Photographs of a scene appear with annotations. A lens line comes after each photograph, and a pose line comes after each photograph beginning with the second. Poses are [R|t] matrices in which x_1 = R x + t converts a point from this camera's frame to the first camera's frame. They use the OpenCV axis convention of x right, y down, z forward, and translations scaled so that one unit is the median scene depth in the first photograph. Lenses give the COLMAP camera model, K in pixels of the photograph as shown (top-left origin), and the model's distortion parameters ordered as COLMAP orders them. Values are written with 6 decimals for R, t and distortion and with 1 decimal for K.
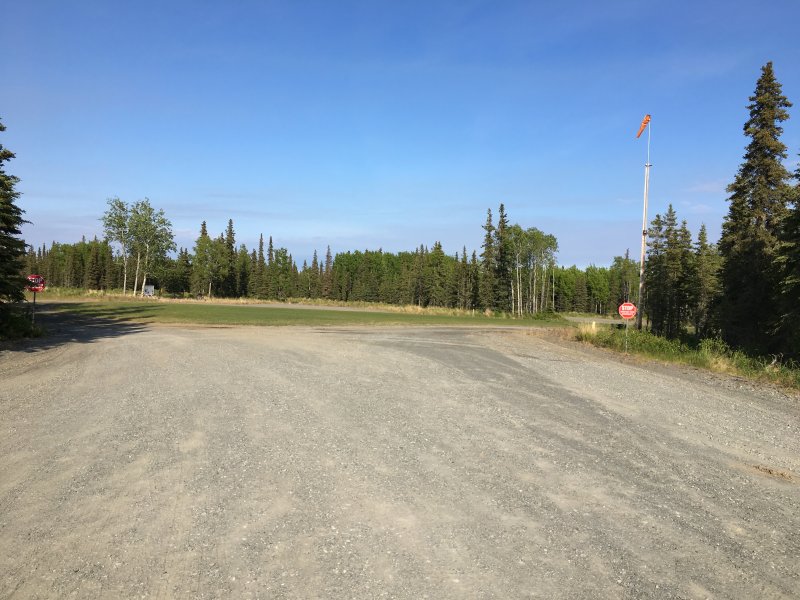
lens RADIAL K [[658.1, 0, 396.8], [0, 658.1, 298.8], [0, 0, 1]] dist [0.077981, -0.121486]
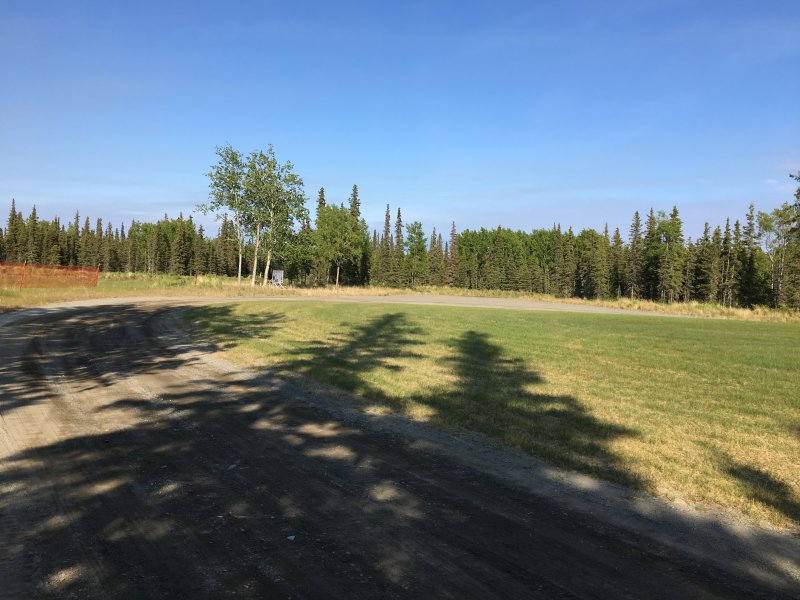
lens RADIAL K [[650.8, 0, 400.0], [0, 650.8, 300.0], [0, 0, 1]] dist [0.003865, 0.002624]
pose [[0.996914, 0.003503, -0.078429, -0.129669], [-0.001534, 0.999683, 0.025147, -0.004346], [0.078492, -0.024949, 0.996603, 0.226295]]
